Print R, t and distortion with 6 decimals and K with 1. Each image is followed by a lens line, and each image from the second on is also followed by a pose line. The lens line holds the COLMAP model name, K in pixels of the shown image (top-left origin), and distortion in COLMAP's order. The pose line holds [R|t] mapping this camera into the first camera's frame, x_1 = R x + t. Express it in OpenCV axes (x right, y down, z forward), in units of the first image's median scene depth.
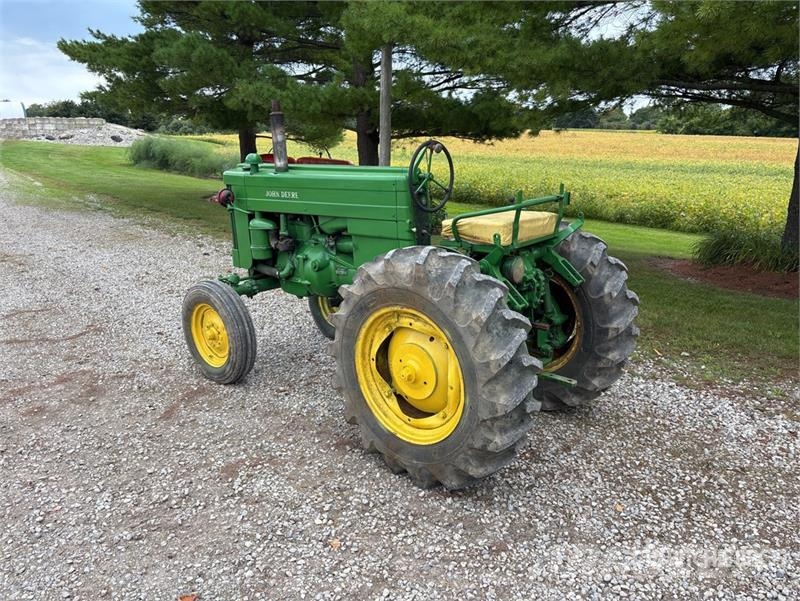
lens RADIAL K [[607.6, 0, 400.1], [0, 607.6, 307.0], [0, 0, 1]] dist [0.117640, -0.295091]
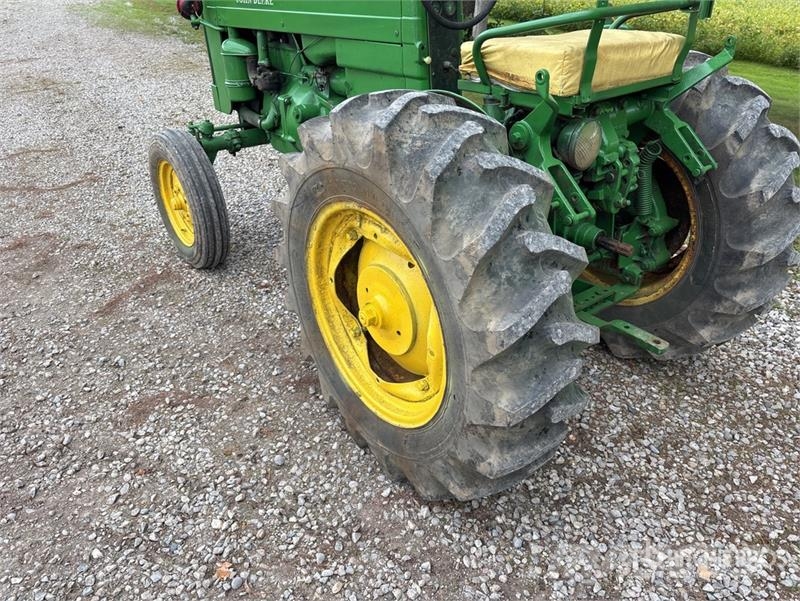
lens RADIAL K [[602.0, 0, 399.2], [0, 602.0, 304.8], [0, 0, 1]] dist [0.054007, -0.070968]
pose [[0.981114, 0.097245, -0.167206, 0.129724], [-0.053048, 0.966565, 0.250875, -0.047829], [0.186012, -0.237267, 0.953469, 0.411626]]
